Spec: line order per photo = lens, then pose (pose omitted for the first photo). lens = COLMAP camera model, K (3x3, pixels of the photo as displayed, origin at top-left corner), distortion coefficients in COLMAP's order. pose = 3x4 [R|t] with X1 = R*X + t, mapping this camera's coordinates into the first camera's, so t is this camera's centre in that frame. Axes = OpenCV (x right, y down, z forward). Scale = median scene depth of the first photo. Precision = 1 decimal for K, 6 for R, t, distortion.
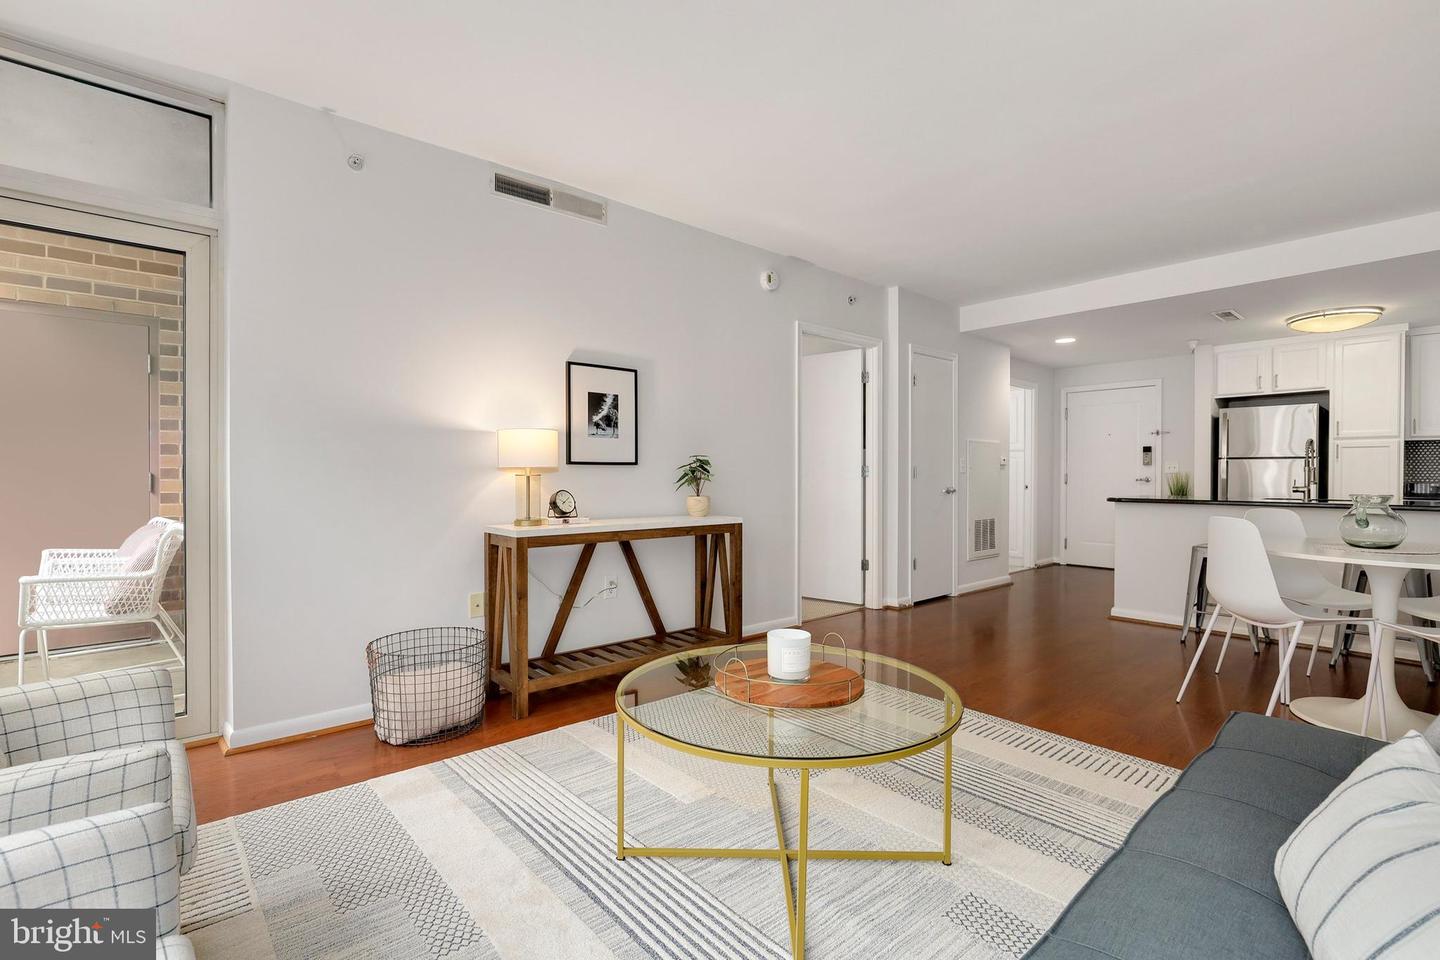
lens RADIAL K [[666.2, 0, 712.3], [0, 666.2, 482.1], [0, 0, 1]] dist [-0.015158, 0.004532]
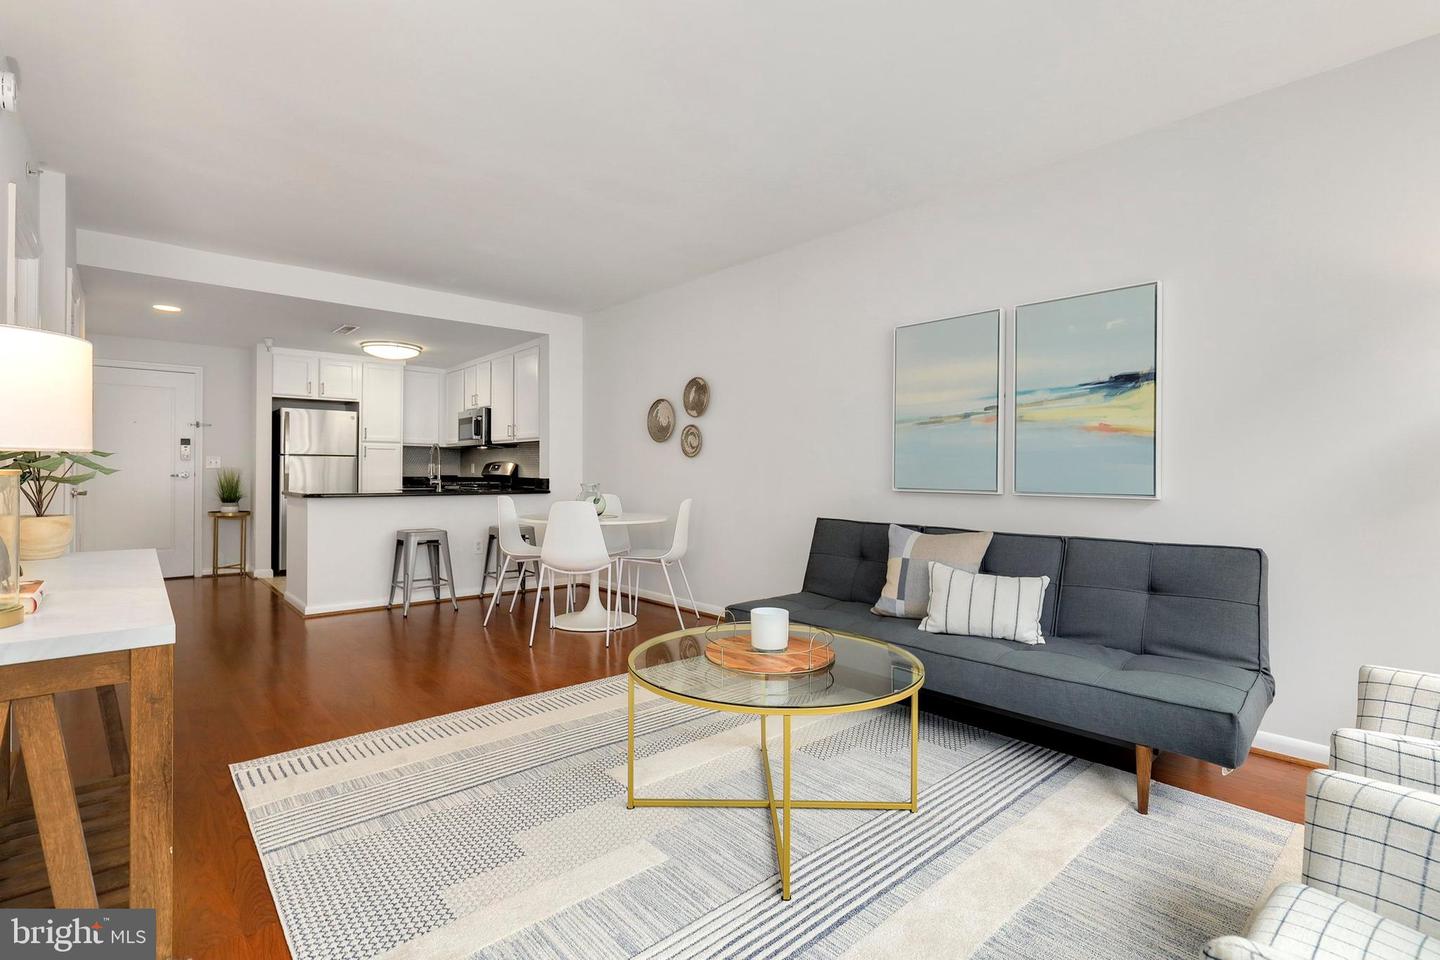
lens RADIAL K [[668.6, 0, 717.2], [0, 668.6, 471.0], [0, 0, 1]] dist [-0.015714, 0.000148]
pose [[-0.013491, 0.000339, 0.999909, -0.520792], [0.007544, 0.999972, -0.000237, -0.007293], [-0.999881, 0.007540, -0.013493, 0.551219]]
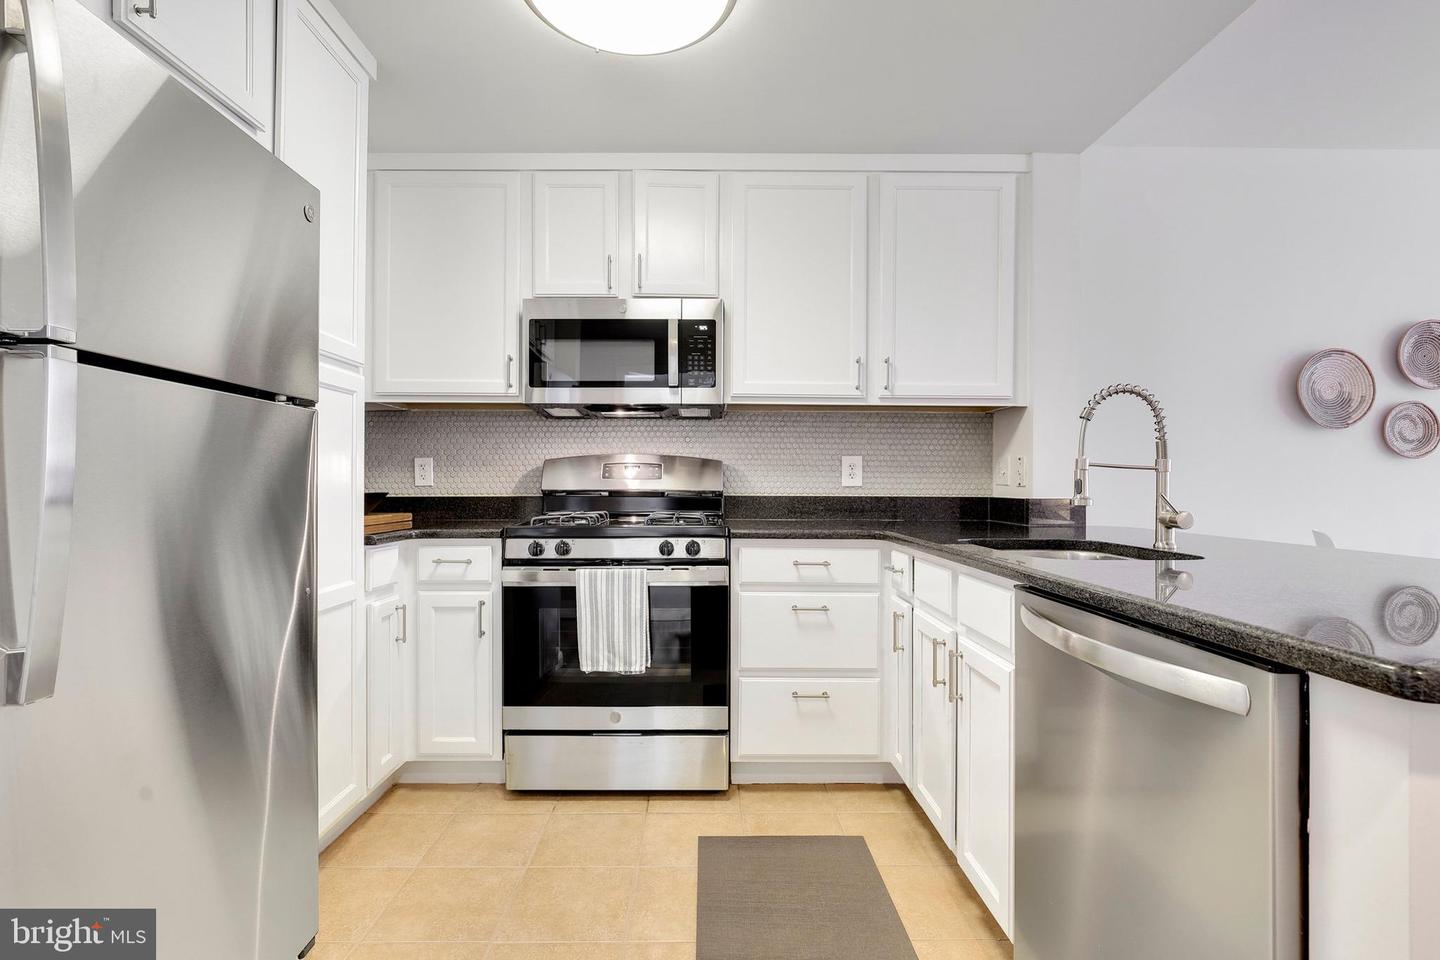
lens RADIAL K [[666.2, 0, 712.3], [0, 666.2, 482.1], [0, 0, 1]] dist [-0.015158, 0.004532]
pose [[-0.764161, -0.005282, 0.645004, 1.017953], [0.002310, 0.999938, 0.010925, -0.018438], [-0.645022, 0.009839, -0.764101, 1.741961]]
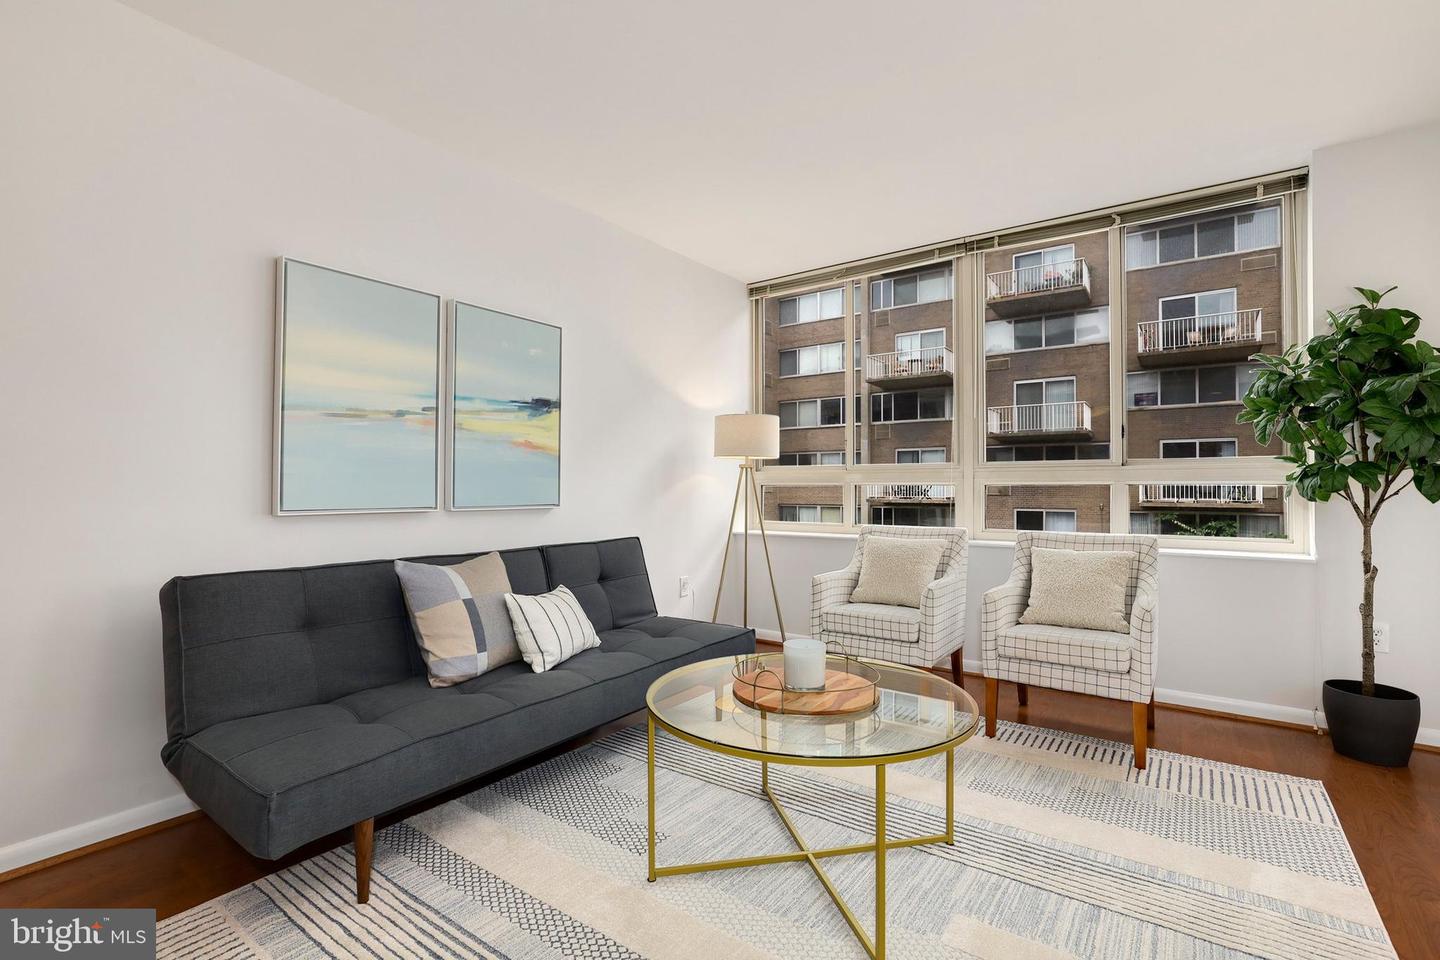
lens RADIAL K [[666.2, 0, 712.3], [0, 666.2, 482.1], [0, 0, 1]] dist [-0.015158, 0.004532]
pose [[-0.974177, -0.003772, -0.225754, 0.242787], [-0.004953, 0.999977, 0.004666, -0.012142], [0.225731, 0.005664, -0.974173, 0.982165]]
